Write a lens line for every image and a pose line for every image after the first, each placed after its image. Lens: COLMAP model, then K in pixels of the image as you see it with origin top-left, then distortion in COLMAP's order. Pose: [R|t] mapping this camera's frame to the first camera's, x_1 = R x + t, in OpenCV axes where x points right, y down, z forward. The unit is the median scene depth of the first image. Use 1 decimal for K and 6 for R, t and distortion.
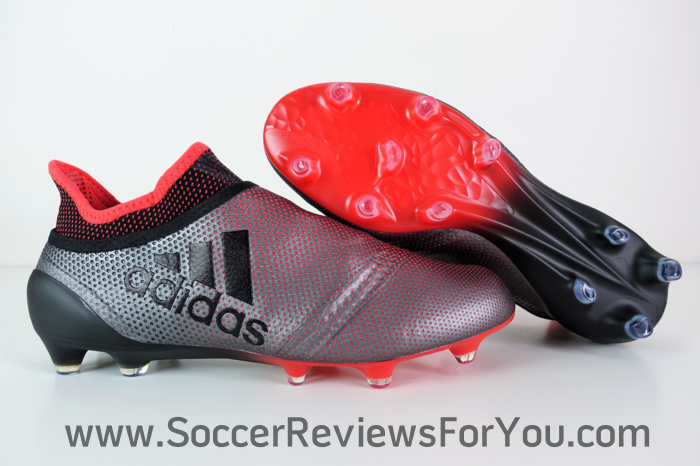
lens RADIAL K [[478.5, 0, 346.4], [0, 478.5, 237.7], [0, 0, 1]] dist [0.003841, -0.013176]
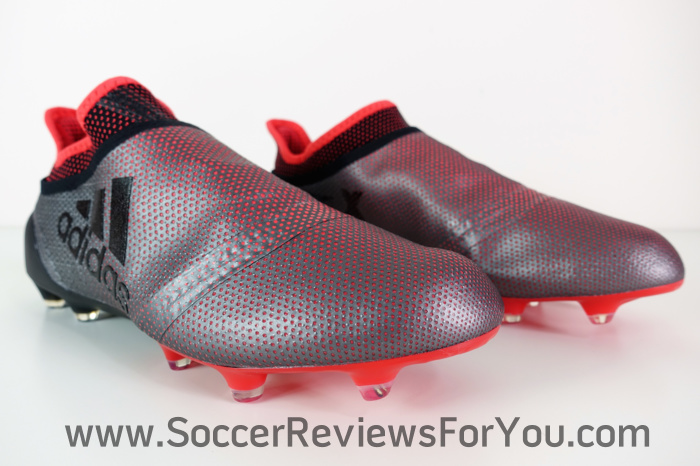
lens RADIAL K [[478.5, 0, 347.9], [0, 478.5, 214.9], [0, 0, 1]] dist [0.003841, -0.013176]
pose [[0.852218, 0.065921, -0.519018, 0.554536], [-0.044472, 0.997567, 0.053680, -0.009891], [0.521294, -0.022665, 0.853076, 0.476739]]
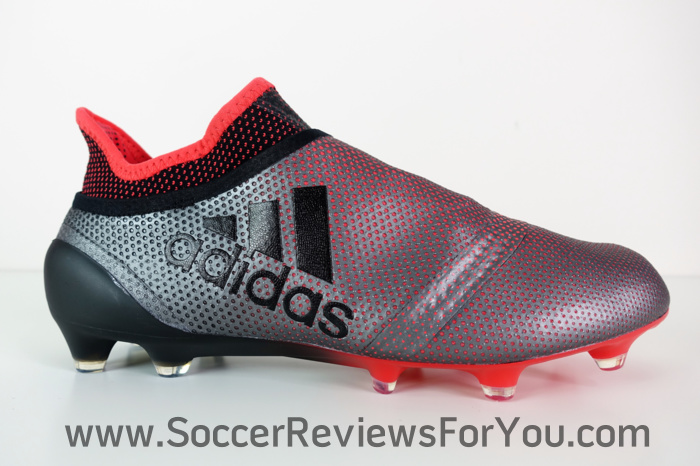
lens RADIAL K [[478.5, 0, 347.4], [0, 478.5, 239.4], [0, 0, 1]] dist [0.003841, -0.013176]
pose [[0.998593, 0.010609, -0.051949, -0.130638], [-0.012325, 0.999385, -0.032828, 0.093746], [0.051569, 0.033422, 0.998110, 0.245104]]
